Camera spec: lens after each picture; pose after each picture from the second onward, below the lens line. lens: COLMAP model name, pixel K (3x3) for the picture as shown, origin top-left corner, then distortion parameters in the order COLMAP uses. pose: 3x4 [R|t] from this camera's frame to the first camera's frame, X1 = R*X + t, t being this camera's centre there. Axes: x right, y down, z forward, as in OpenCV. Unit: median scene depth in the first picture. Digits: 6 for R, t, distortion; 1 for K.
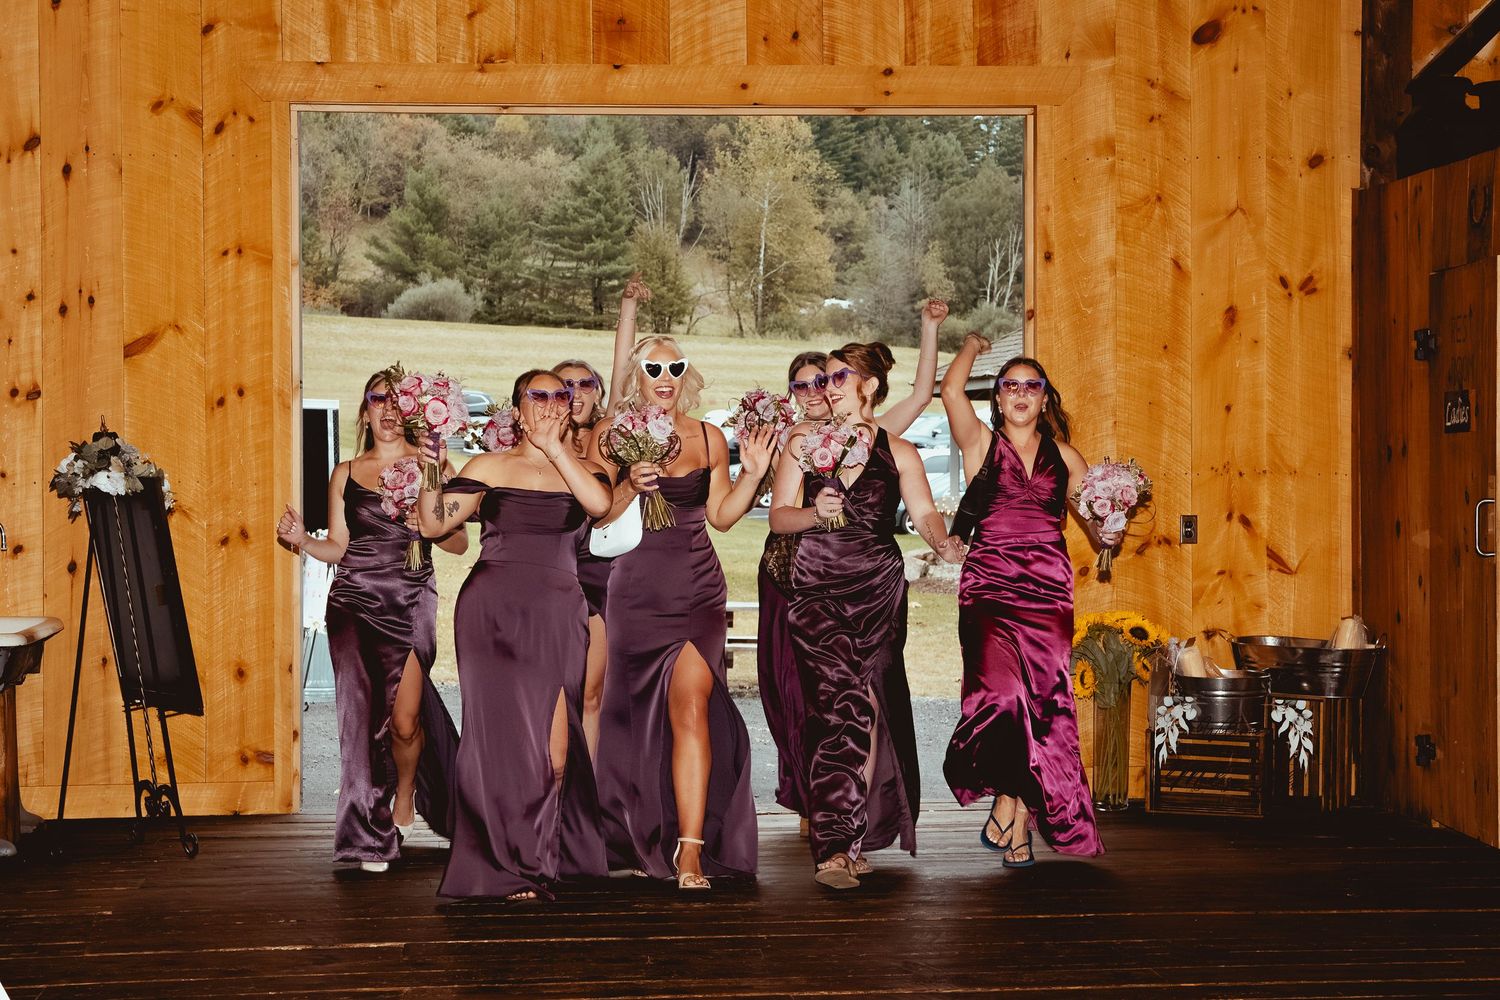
lens RADIAL K [[2903.9, 0, 749.8], [0, 2903.9, 508.2], [0, 0, 1]] dist [0.069214, 0.287756]
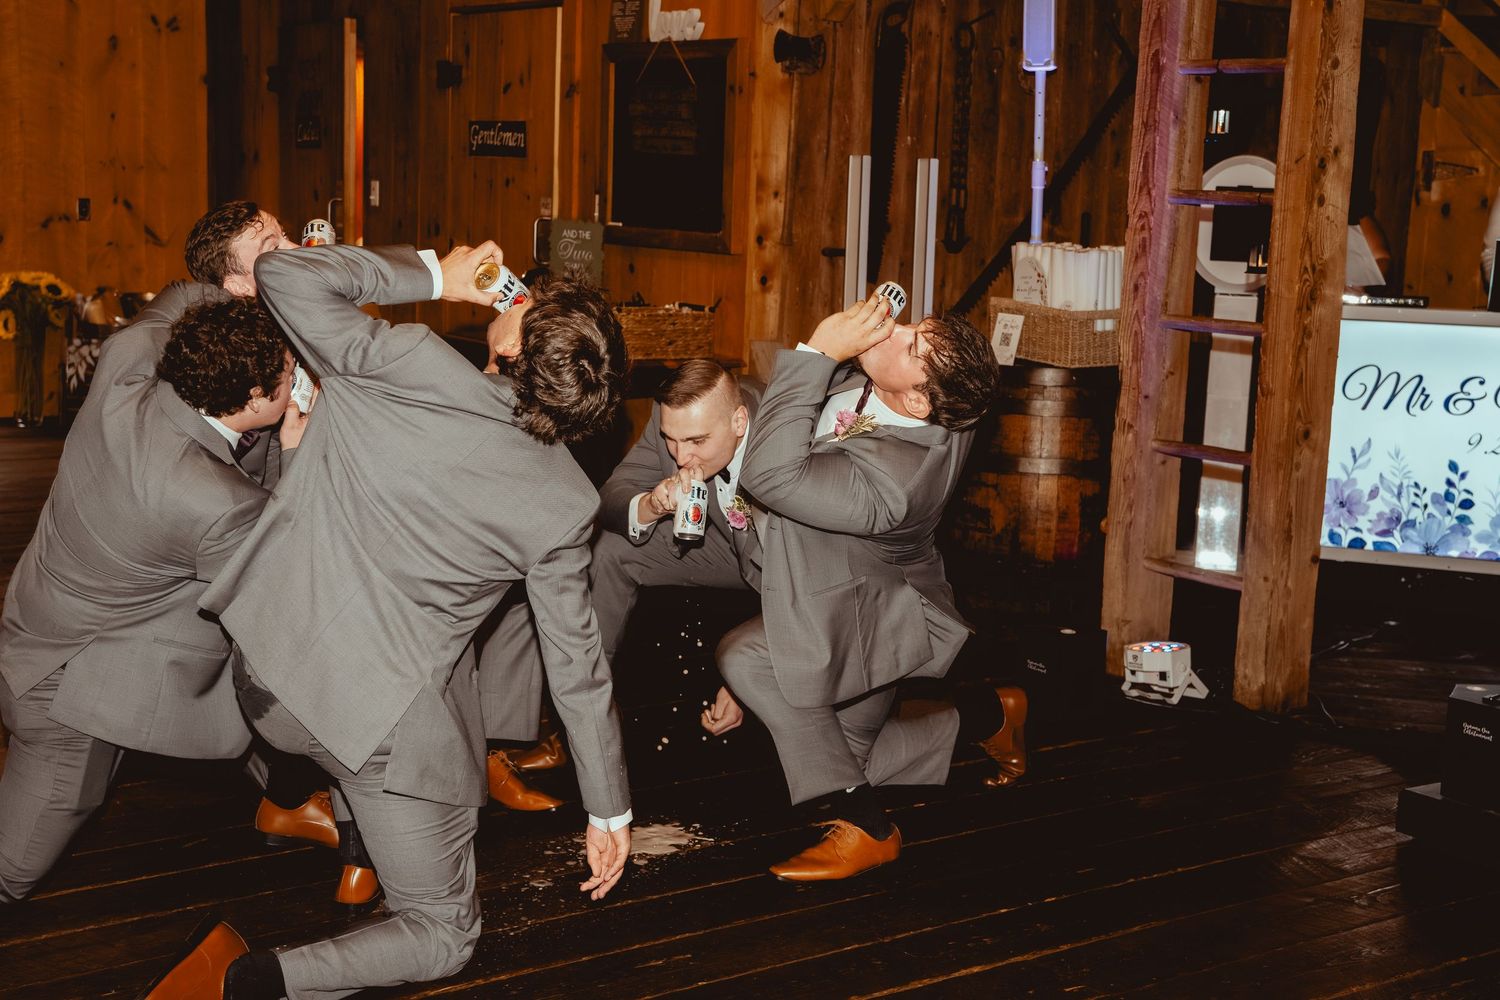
lens RADIAL K [[2138.5, 0, 748.5], [0, 2138.5, 501.7], [0, 0, 1]] dist [0.071879, 0.236902]
pose [[0.862105, -0.038150, 0.505291, -0.086039], [-0.035294, 0.990220, 0.134979, -0.004203], [-0.505499, -0.134200, 0.852327, 0.009930]]
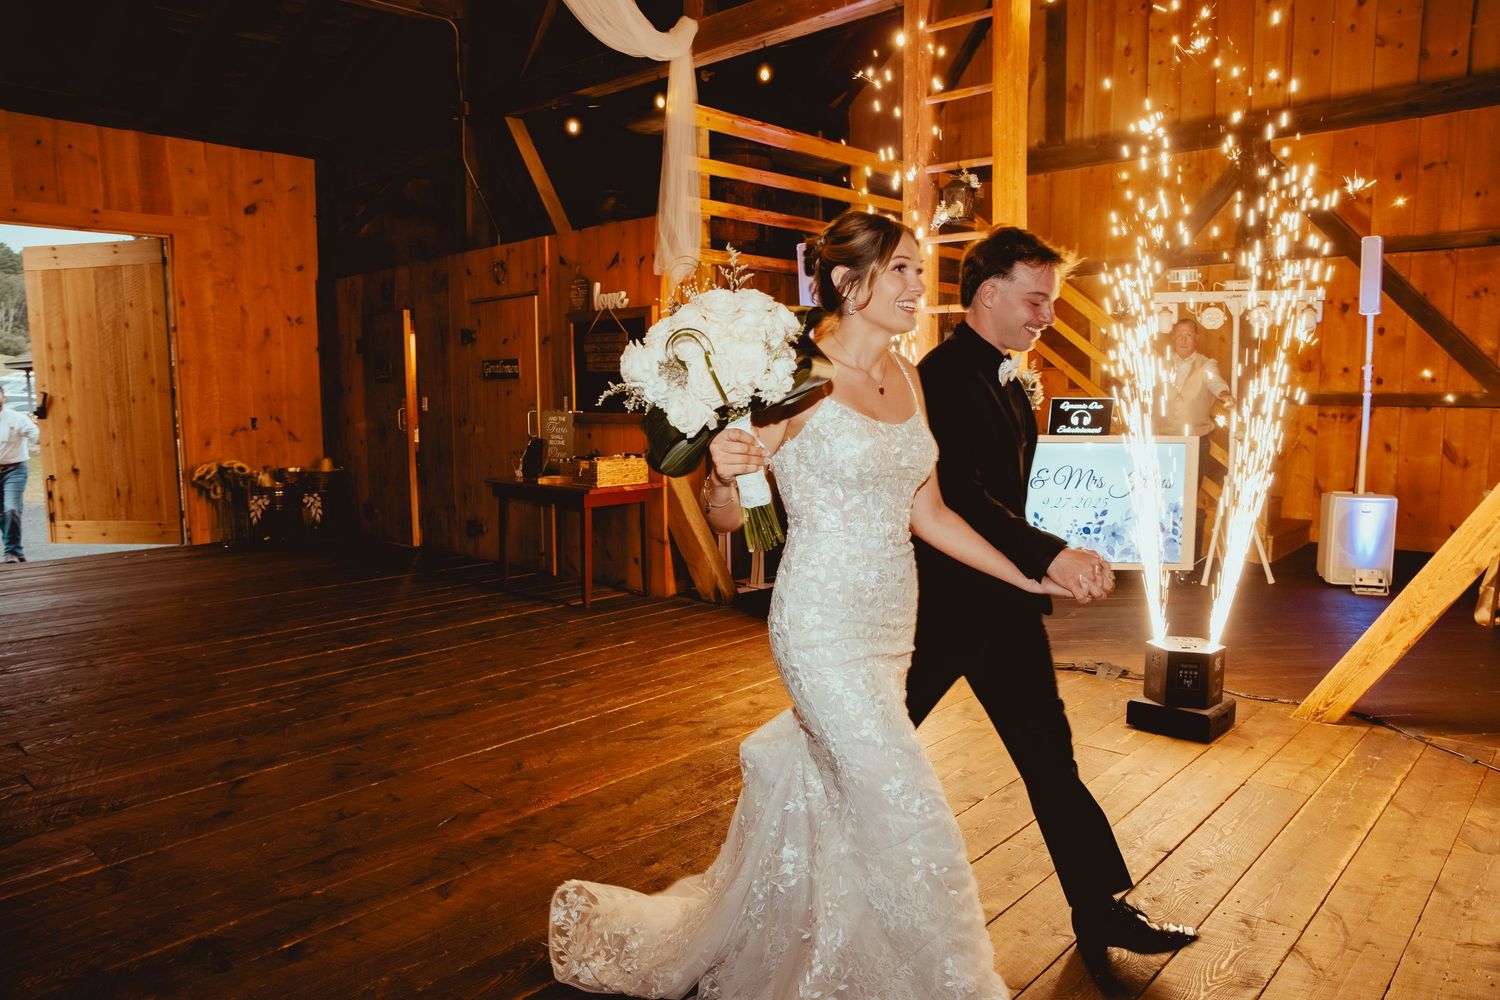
lens RADIAL K [[1032.3, 0, 751.5], [0, 1032.3, 506.5], [0, 0, 1]] dist [-0.109701, 0.086861]
pose [[0.744496, -0.076096, 0.663276, -0.094530], [0.014502, 0.995092, 0.097886, -0.000275], [-0.667469, -0.063257, 0.741946, 0.127739]]
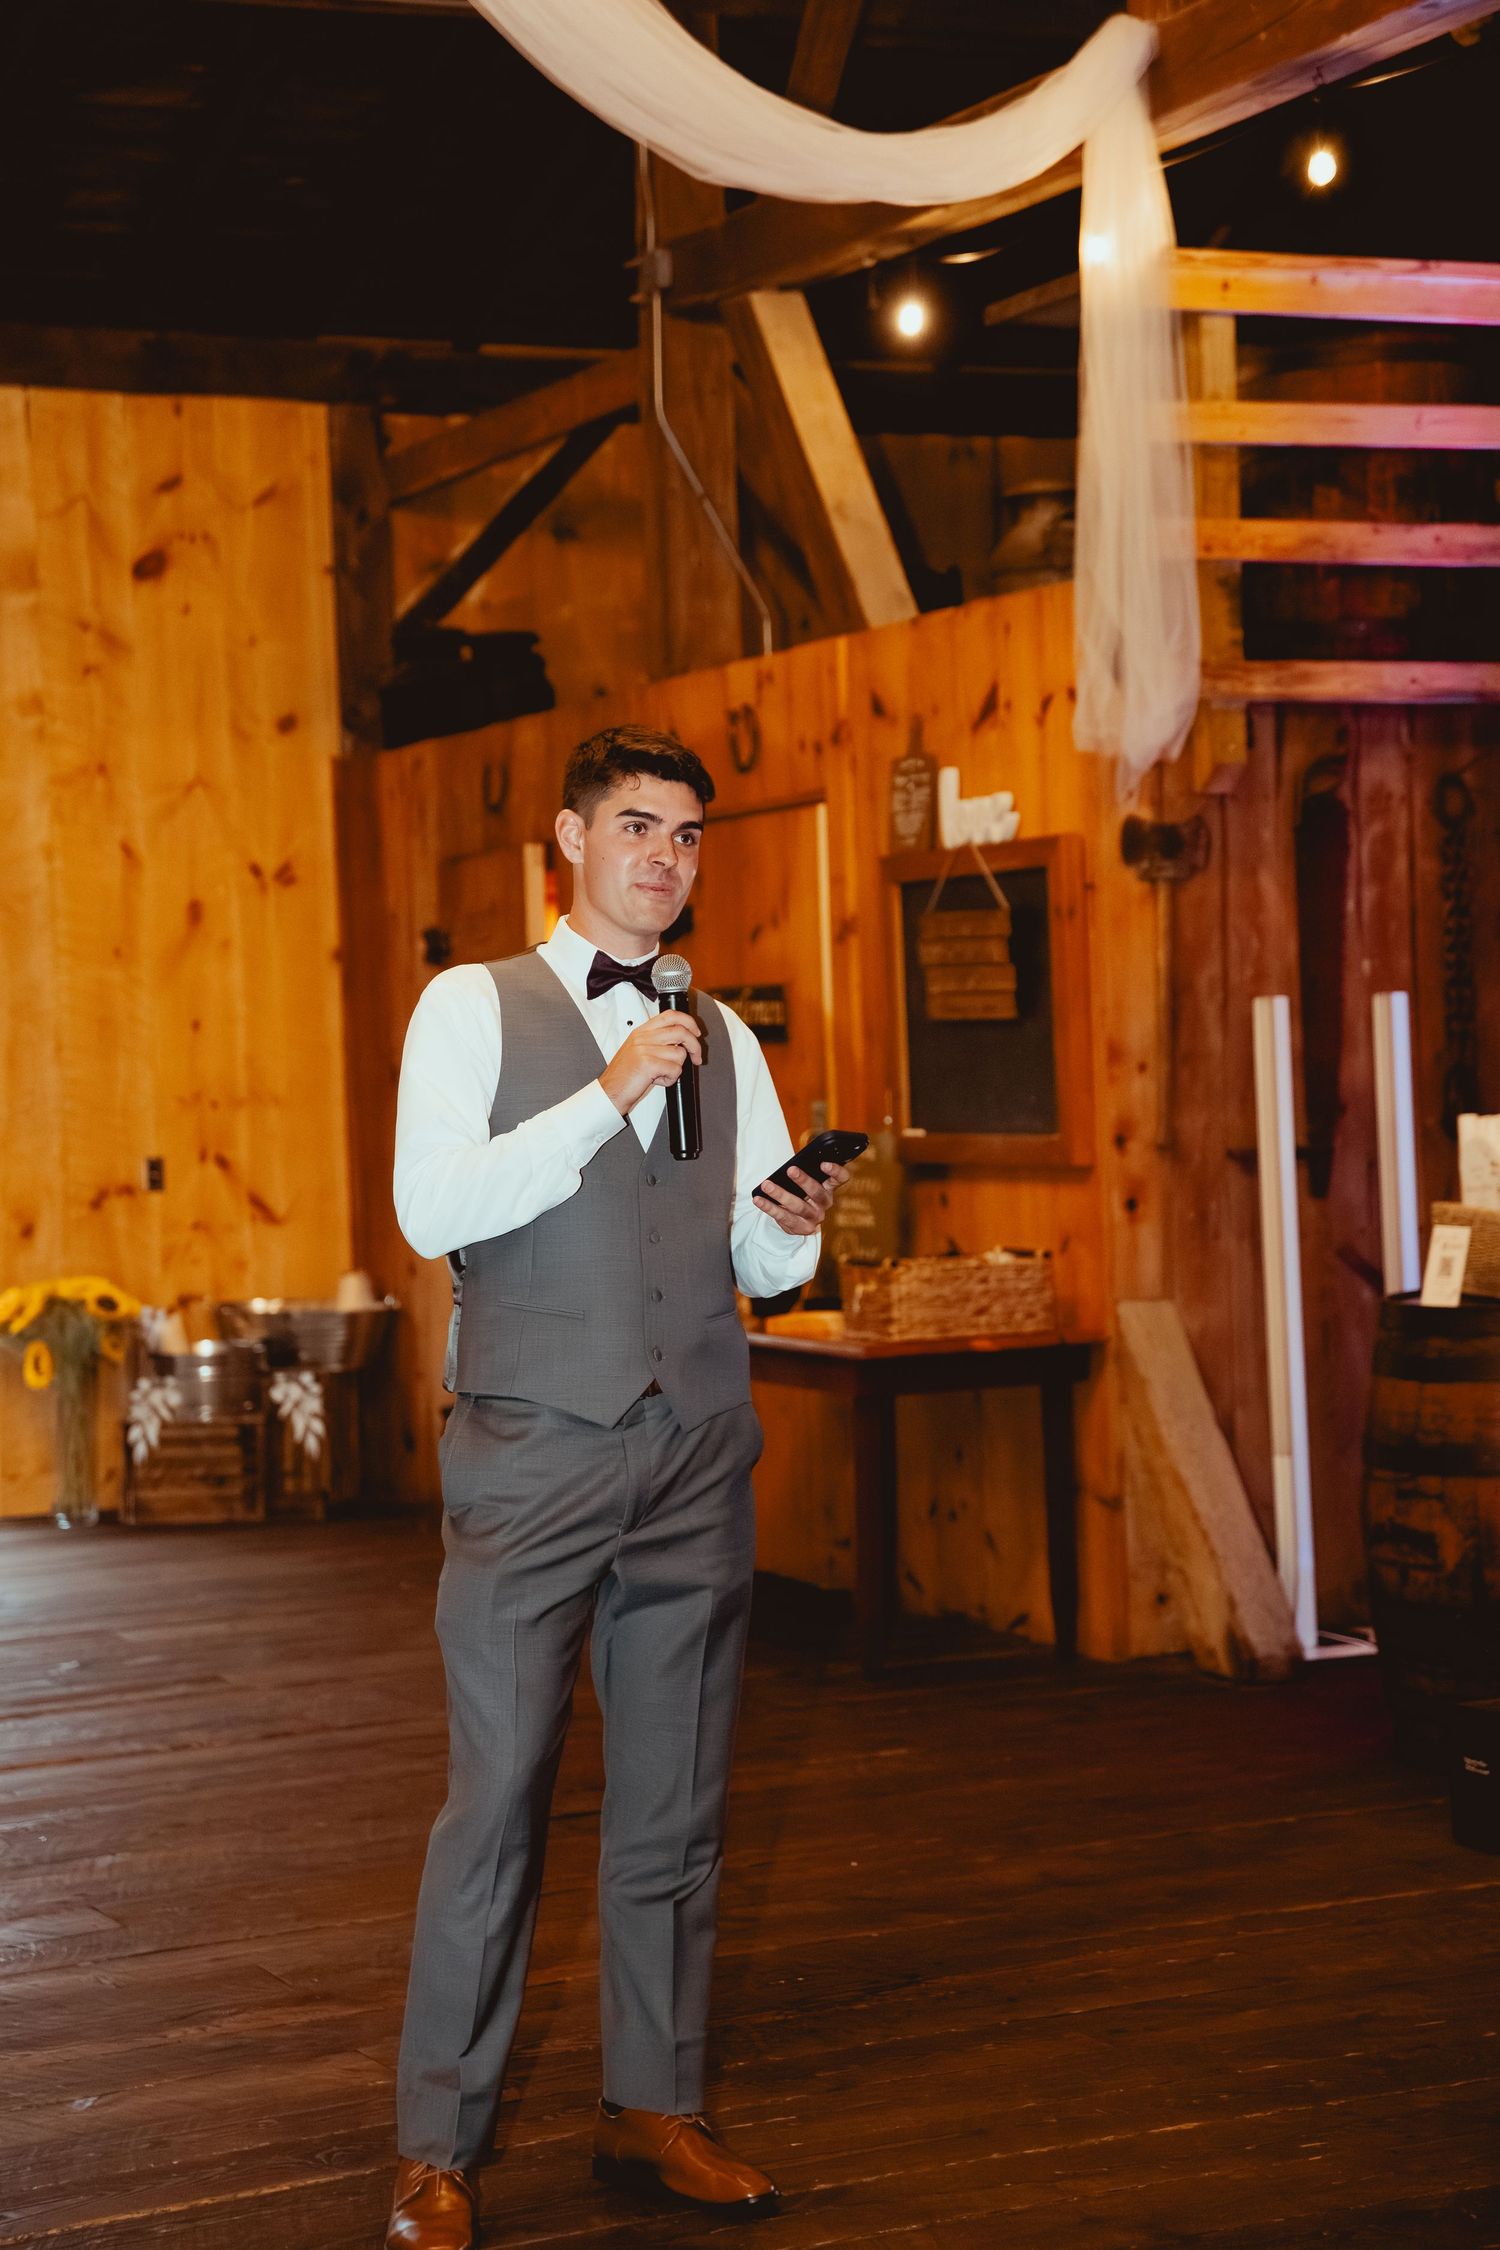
lens RADIAL K [[4182.3, 0, 747.9], [0, 4182.3, 1133.5], [0, 0, 1]] dist [0.274602, 0.130235]
pose [[0.940611, -0.035375, 0.337638, -0.090651], [0.036596, 0.999326, 0.002752, -0.001470], [-0.337508, 0.009768, 0.941272, -0.167497]]
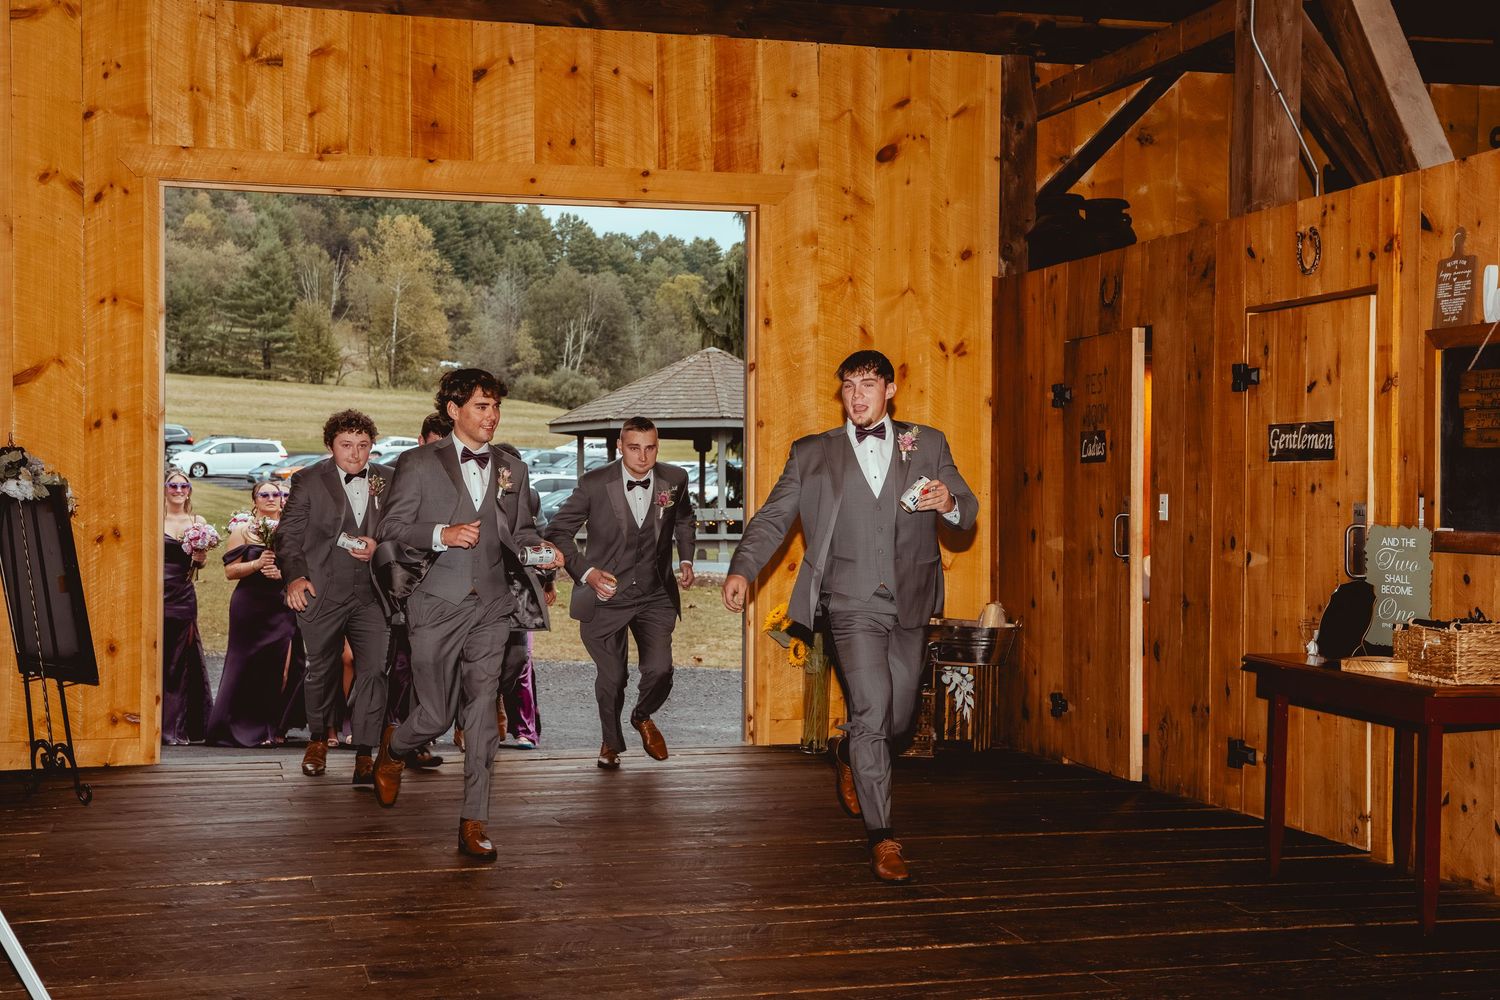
lens RADIAL K [[2138.5, 0, 748.5], [0, 2138.5, 501.7], [0, 0, 1]] dist [0.071879, 0.236902]
pose [[0.984747, 0.009918, 0.173710, -0.068959], [-0.008516, 0.999925, -0.008810, 0.001318], [-0.173784, 0.007197, 0.984757, 0.070098]]
